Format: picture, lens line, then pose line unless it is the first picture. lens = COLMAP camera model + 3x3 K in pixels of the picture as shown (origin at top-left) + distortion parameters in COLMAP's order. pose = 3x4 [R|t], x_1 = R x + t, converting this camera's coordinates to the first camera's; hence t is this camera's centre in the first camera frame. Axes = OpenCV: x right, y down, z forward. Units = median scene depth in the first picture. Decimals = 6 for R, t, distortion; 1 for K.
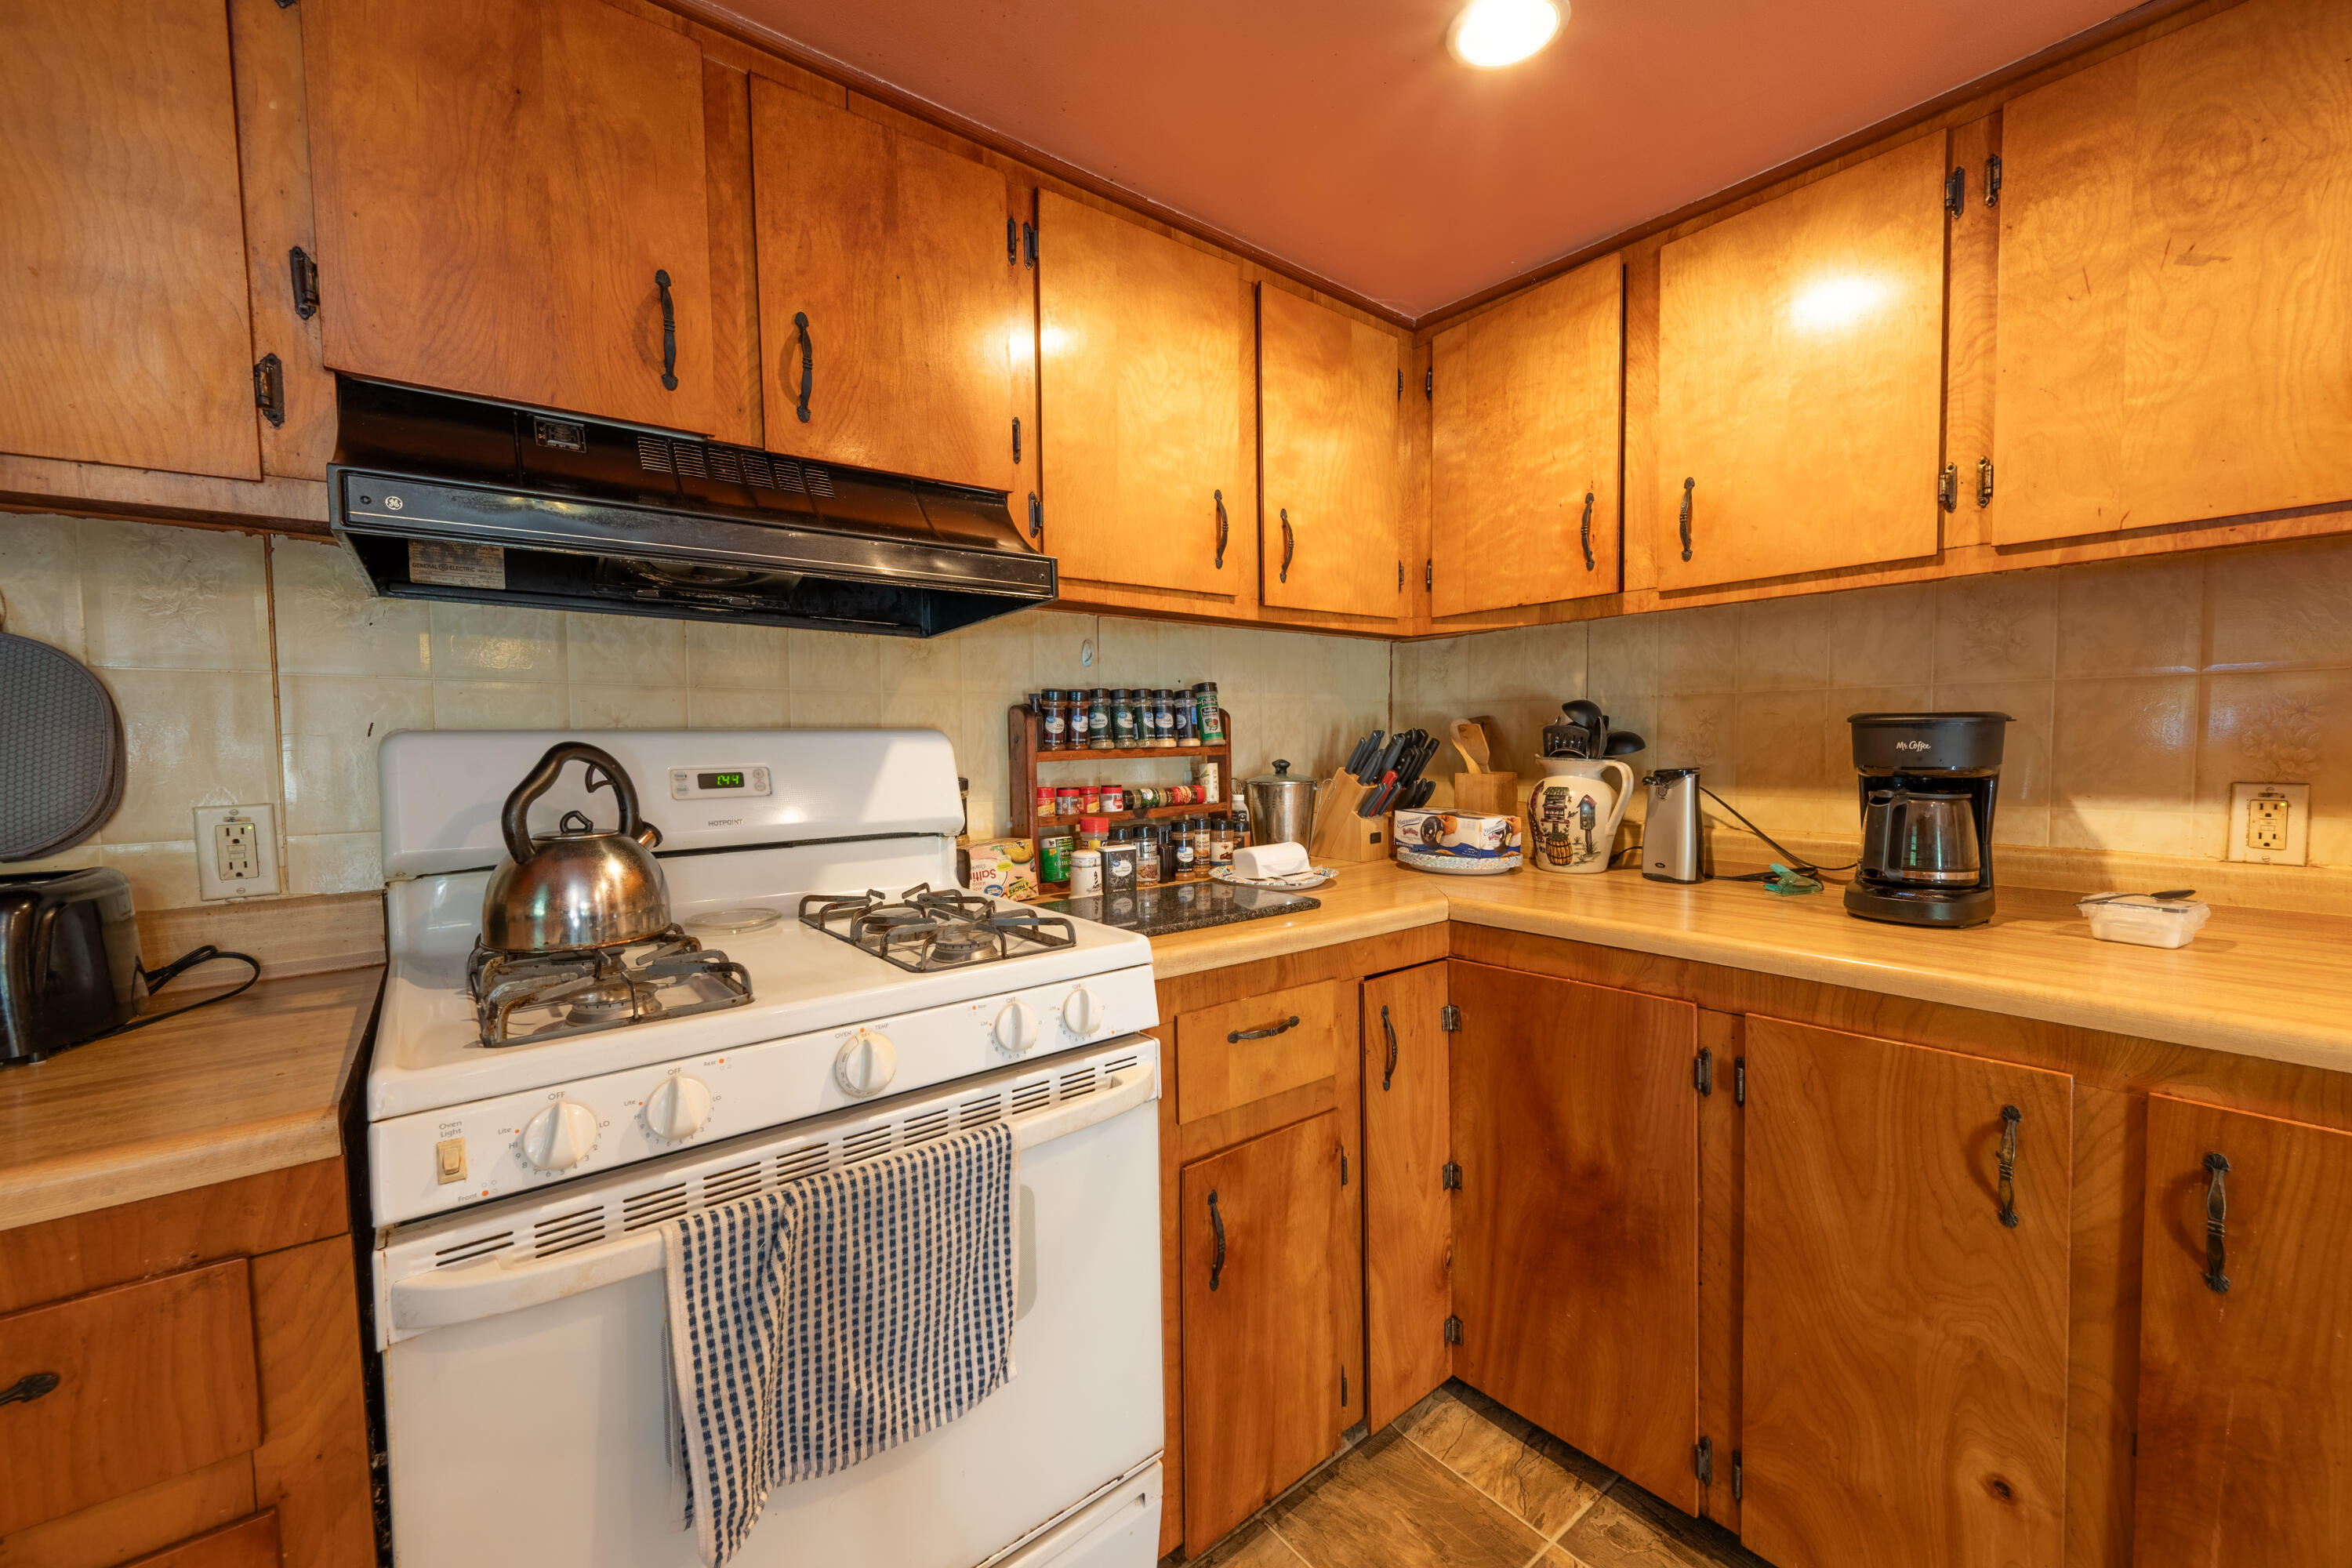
lens RADIAL K [[916.8, 0, 1183.7], [0, 916.8, 785.8], [0, 0, 1]] dist [-0.000460, 0.000179]
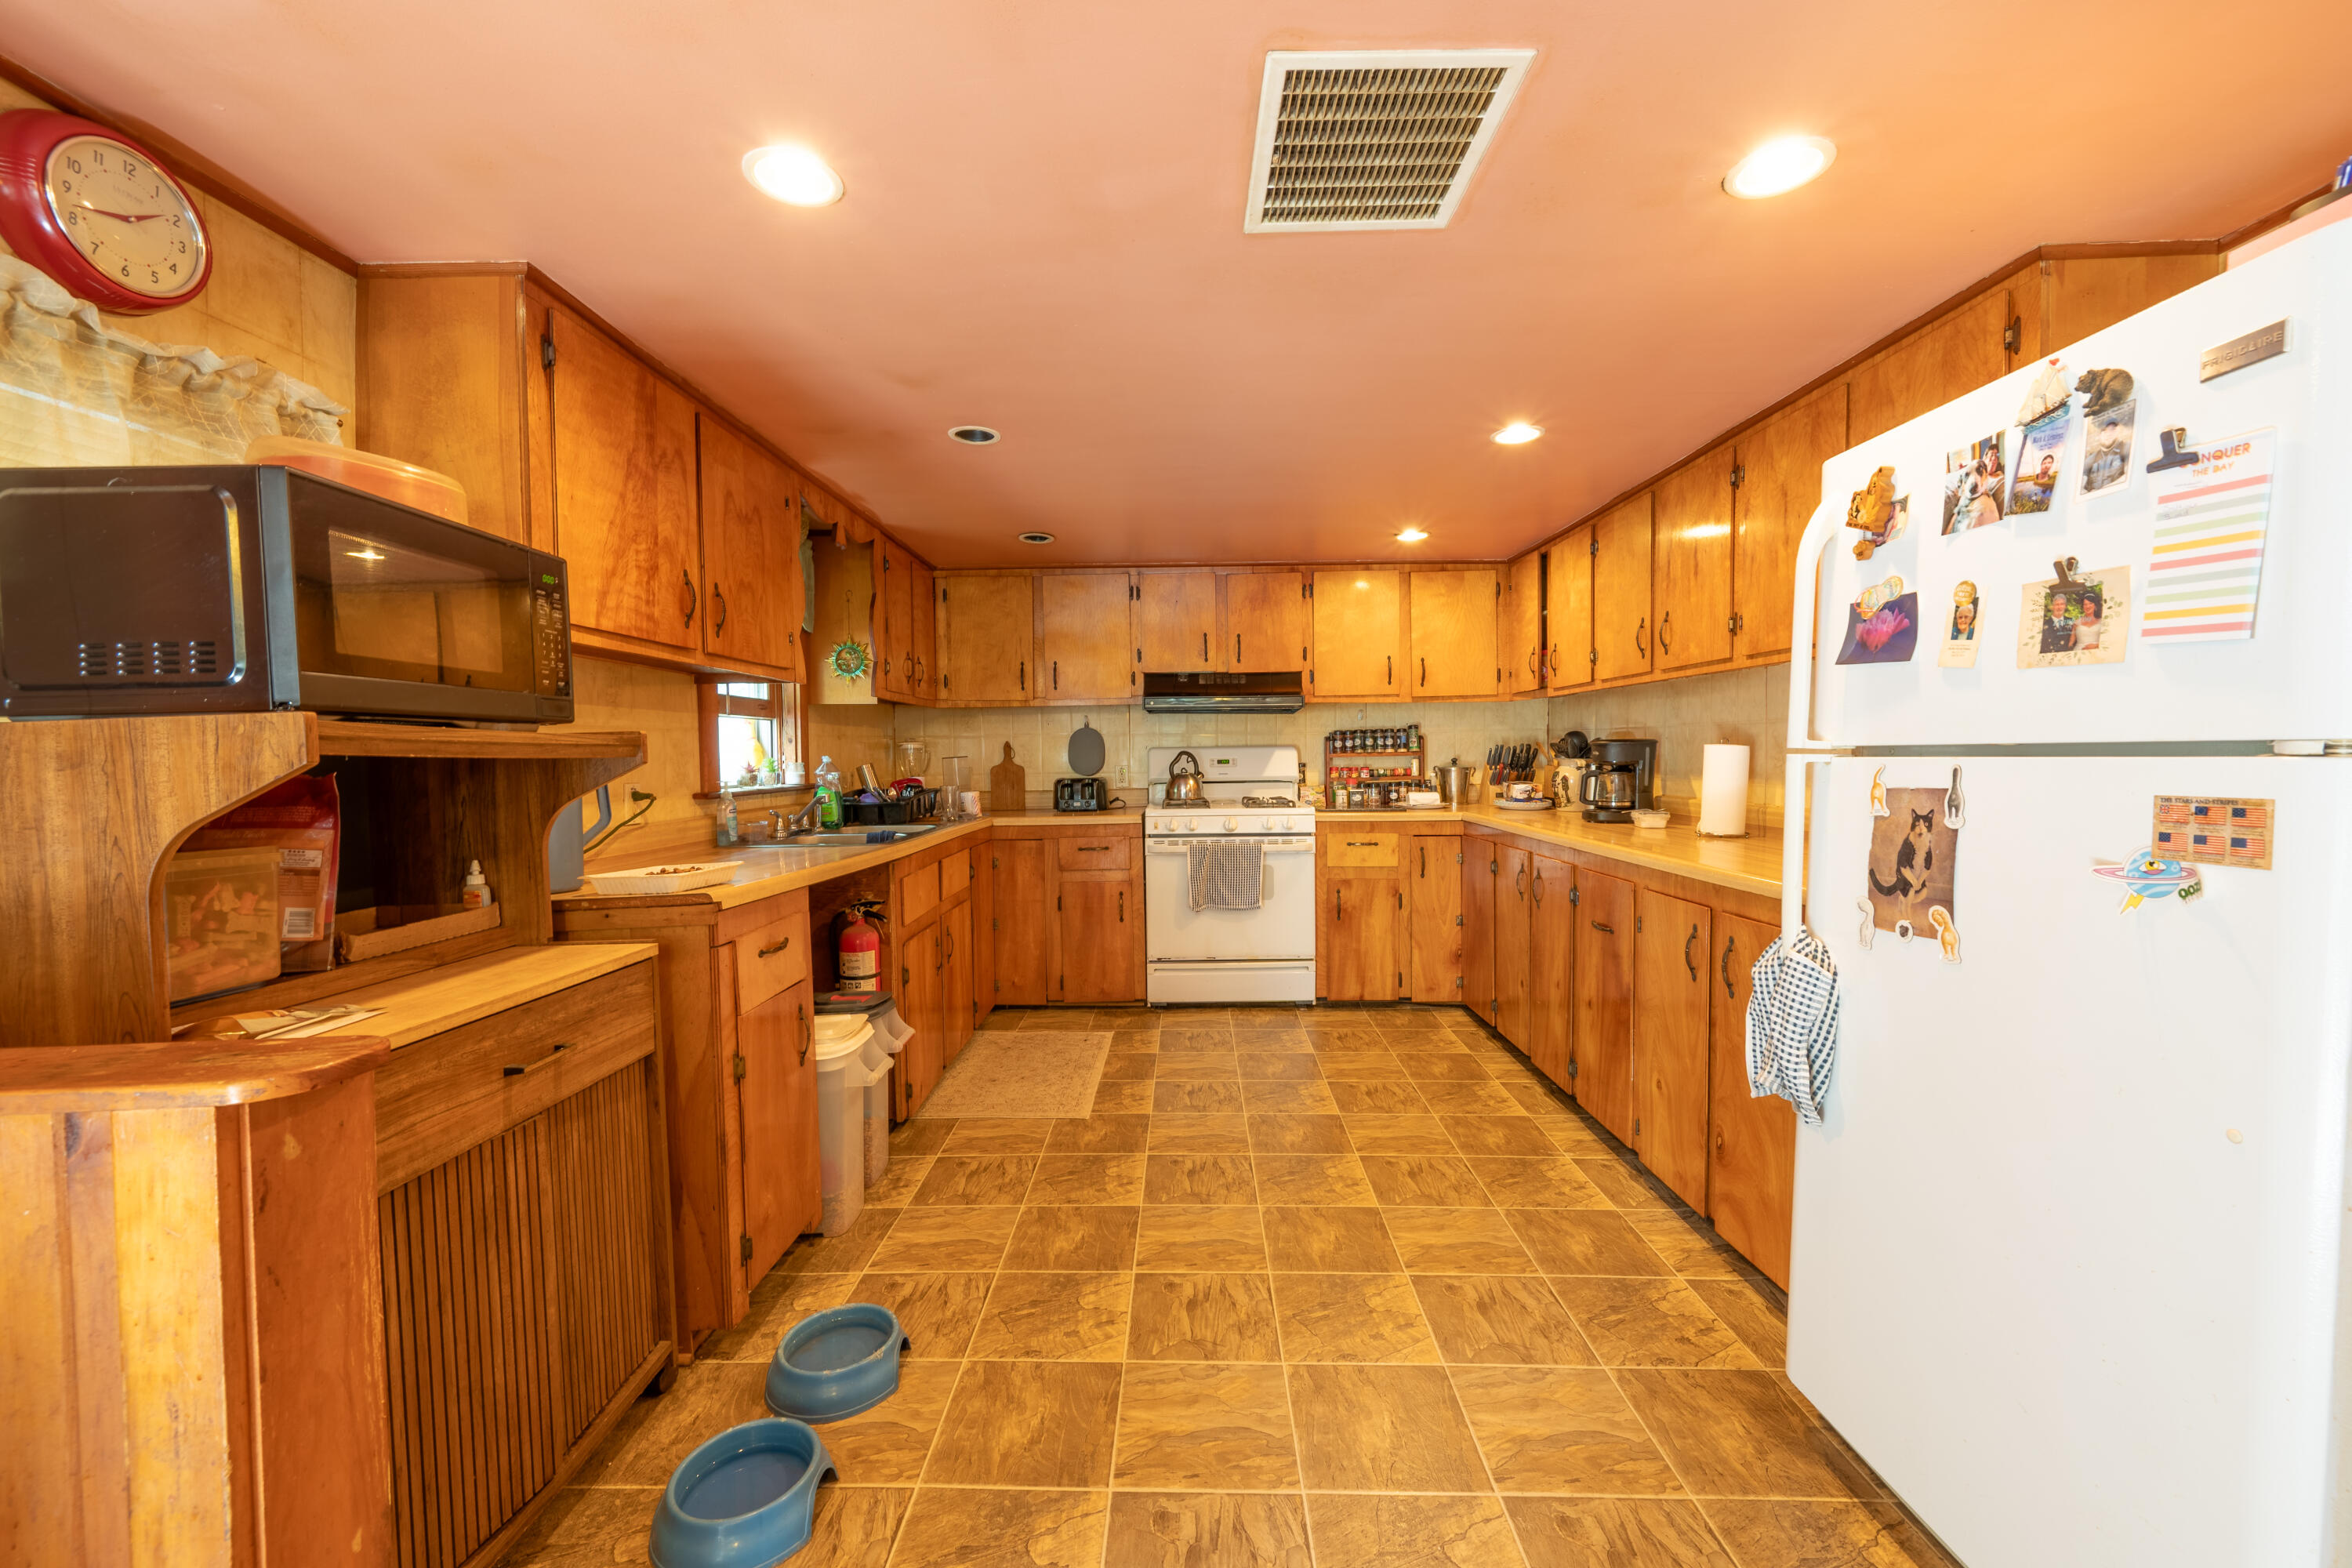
lens RADIAL K [[916.8, 0, 1172.4], [0, 916.8, 795.2], [0, 0, 1]] dist [-0.000460, 0.000179]
pose [[0.773985, 0.030771, -0.632456, 1.334632], [-0.027041, 0.999514, 0.015537, 0.061893], [0.632627, 0.005077, 0.774440, -1.555333]]
